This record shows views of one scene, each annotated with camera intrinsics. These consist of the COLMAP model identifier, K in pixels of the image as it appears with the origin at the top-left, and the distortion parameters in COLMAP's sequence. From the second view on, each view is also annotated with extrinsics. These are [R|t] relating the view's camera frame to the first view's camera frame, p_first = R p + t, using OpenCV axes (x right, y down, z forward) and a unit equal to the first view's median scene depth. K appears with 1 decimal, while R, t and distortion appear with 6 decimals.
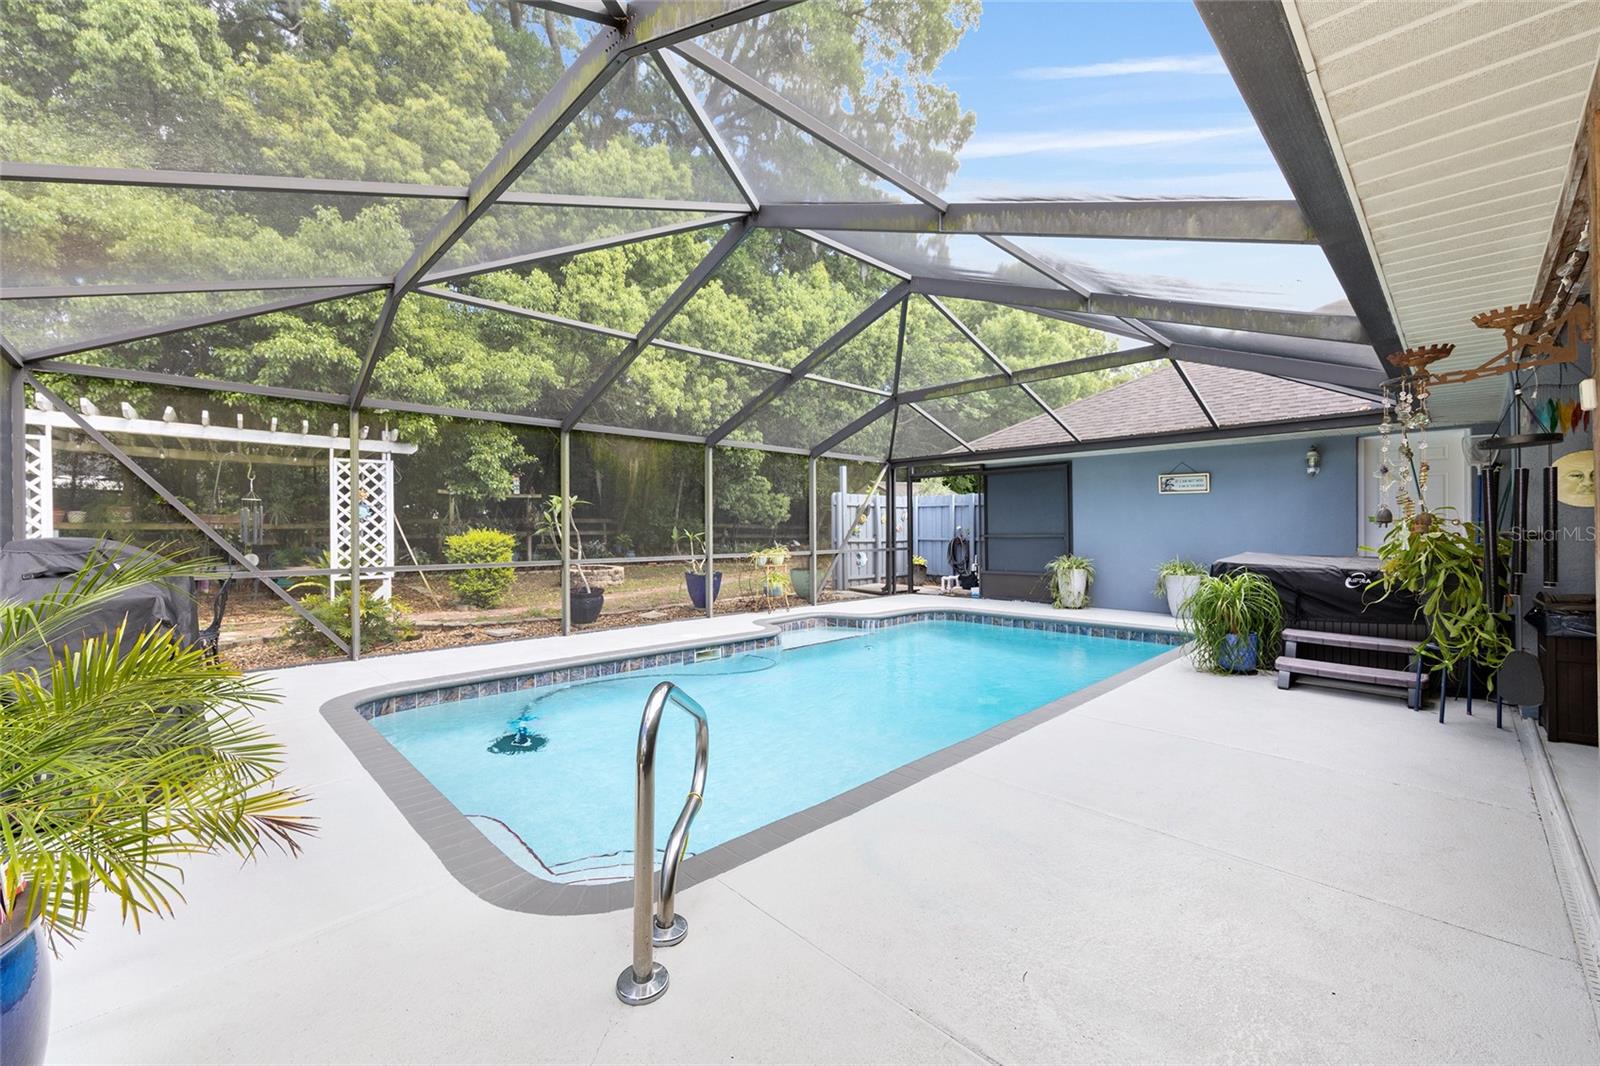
lens RADIAL K [[642.3, 0, 799.1], [0, 642.3, 533.6], [0, 0, 1]] dist [-0.001404, -0.000147]
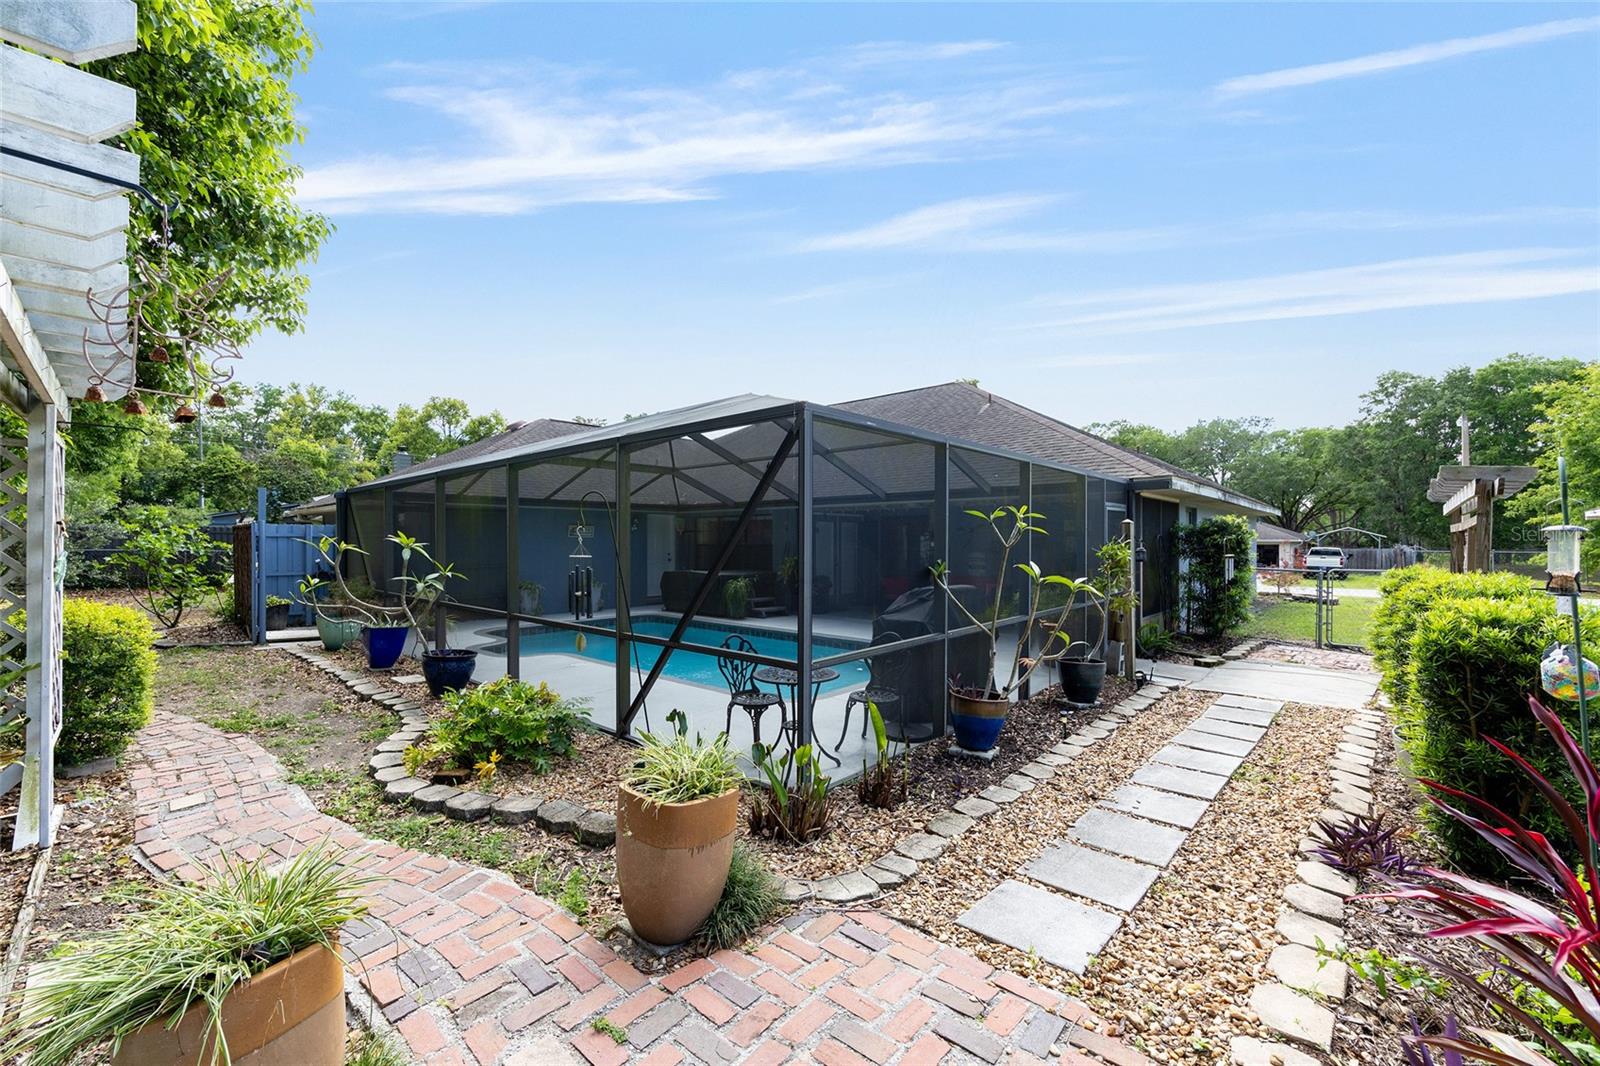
lens RADIAL K [[642.3, 0, 801.1], [0, 642.3, 538.3], [0, 0, 1]] dist [-0.001404, -0.000147]
pose [[-0.093783, 0.012484, 0.995514, -0.594756], [0.004371, 0.999917, -0.012127, -0.020183], [-0.995583, 0.003214, -0.093829, 0.327521]]
